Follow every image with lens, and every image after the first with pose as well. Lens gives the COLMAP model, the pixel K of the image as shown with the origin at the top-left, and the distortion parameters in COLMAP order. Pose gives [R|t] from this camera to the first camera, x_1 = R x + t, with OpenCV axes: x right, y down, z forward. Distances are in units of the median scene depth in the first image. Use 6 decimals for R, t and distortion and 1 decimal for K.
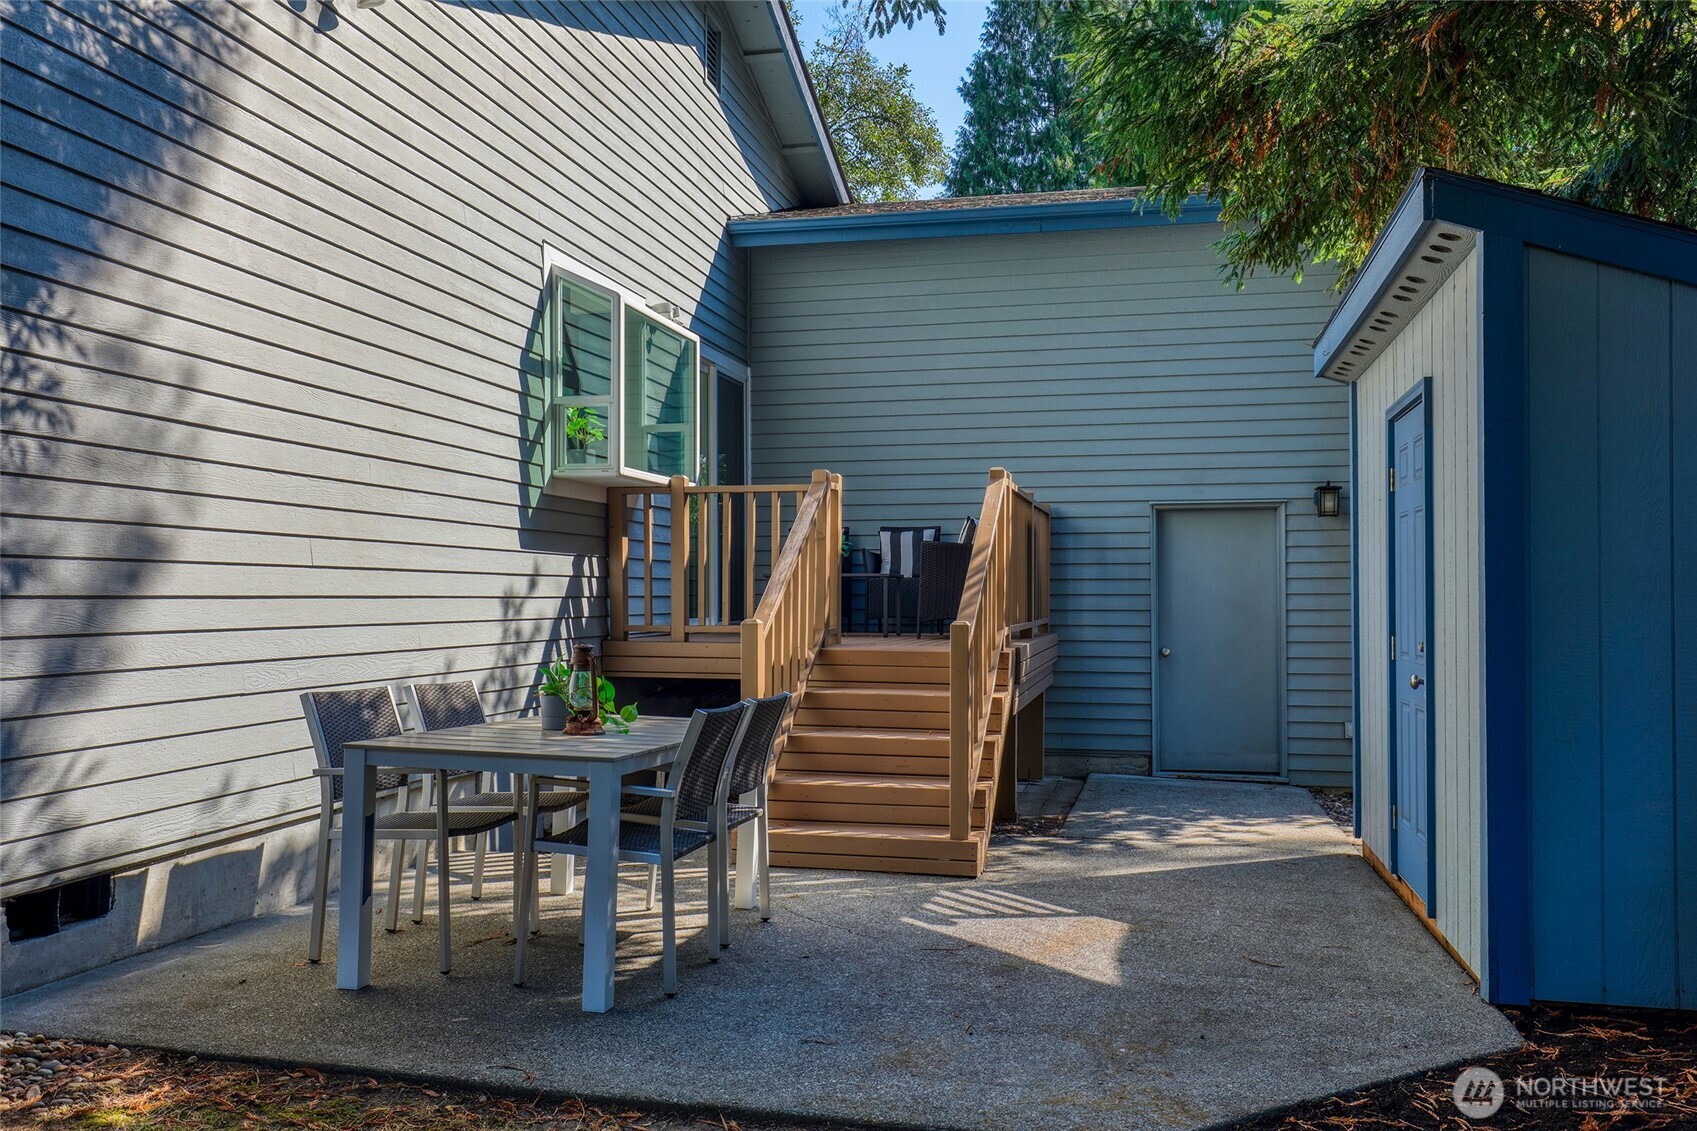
lens RADIAL K [[1335.5, 0, 848.0], [0, 1335.5, 568.6], [0, 0, 1]] dist [0.003401, 0.000575]
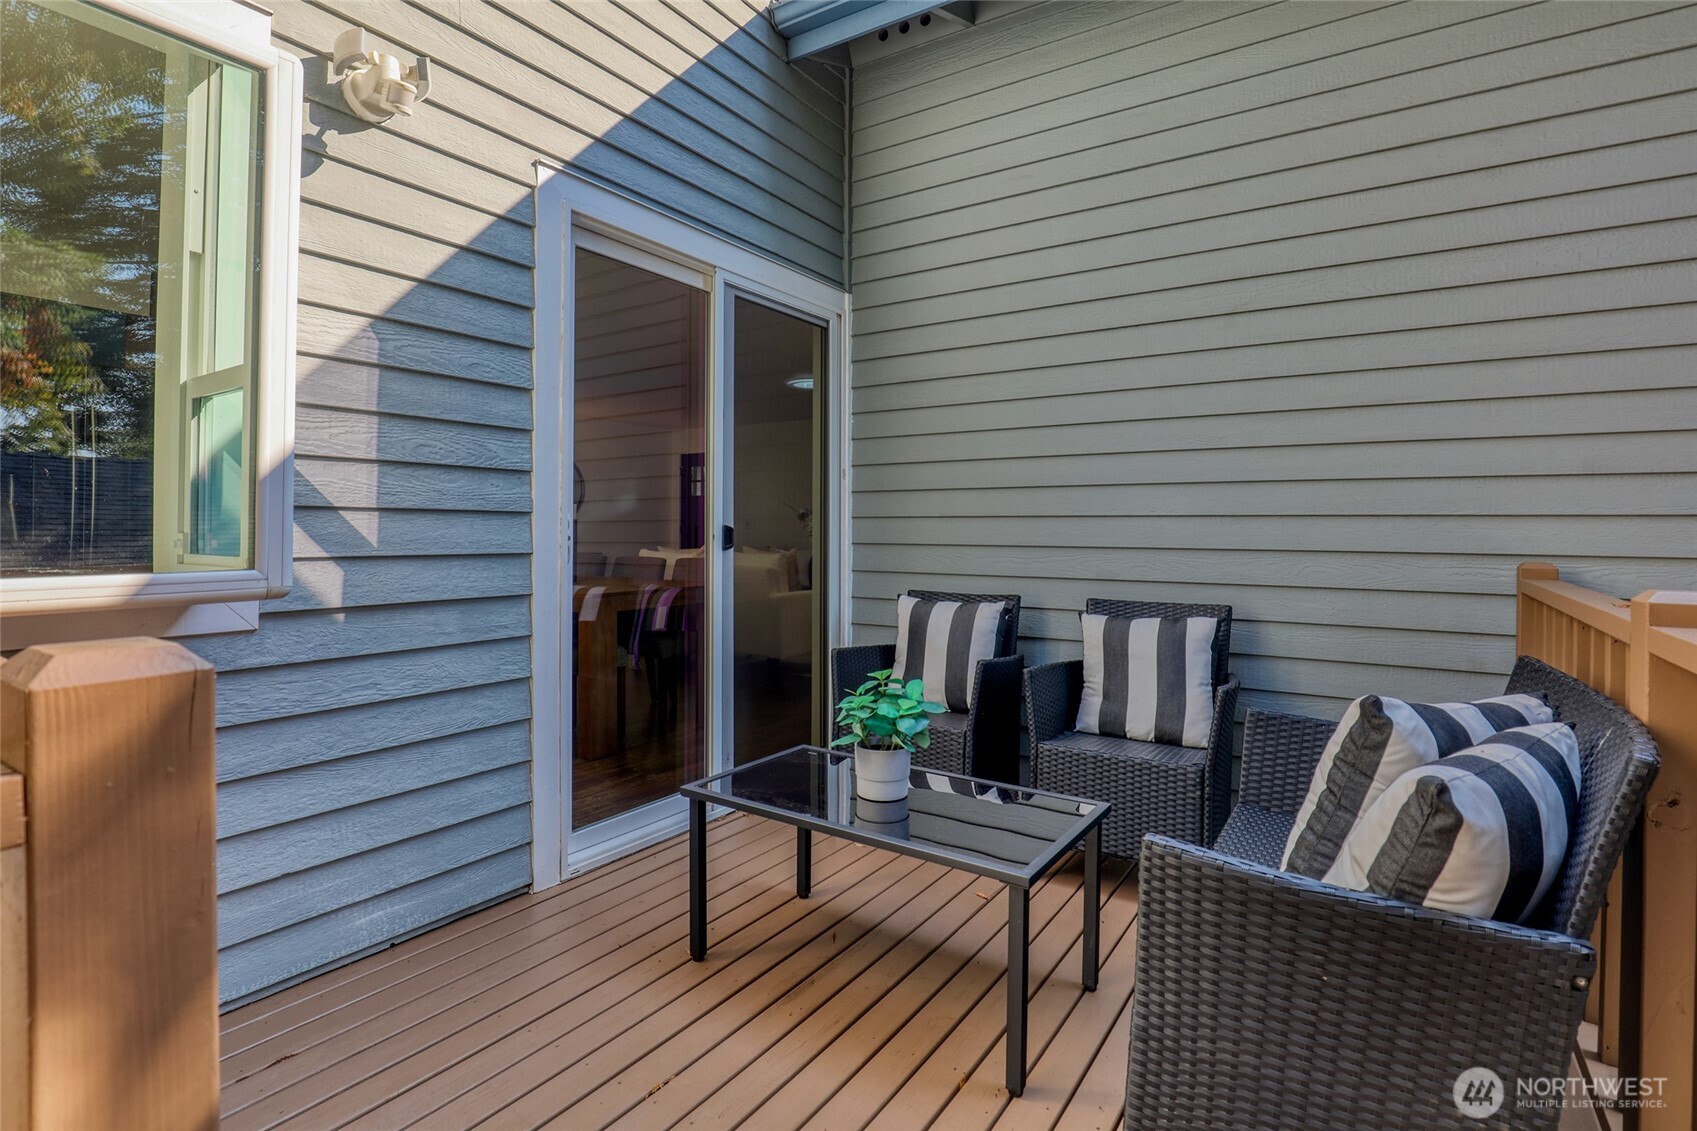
lens RADIAL K [[771.1, 0, 841.9], [0, 771.1, 530.0], [0, 0, 1]] dist [-0.001814, -0.000164]
pose [[0.923250, 0.007071, -0.384135, 0.049175], [0.000691, 0.999798, 0.020063, -0.061683], [0.384199, -0.018789, 0.923059, 0.732173]]
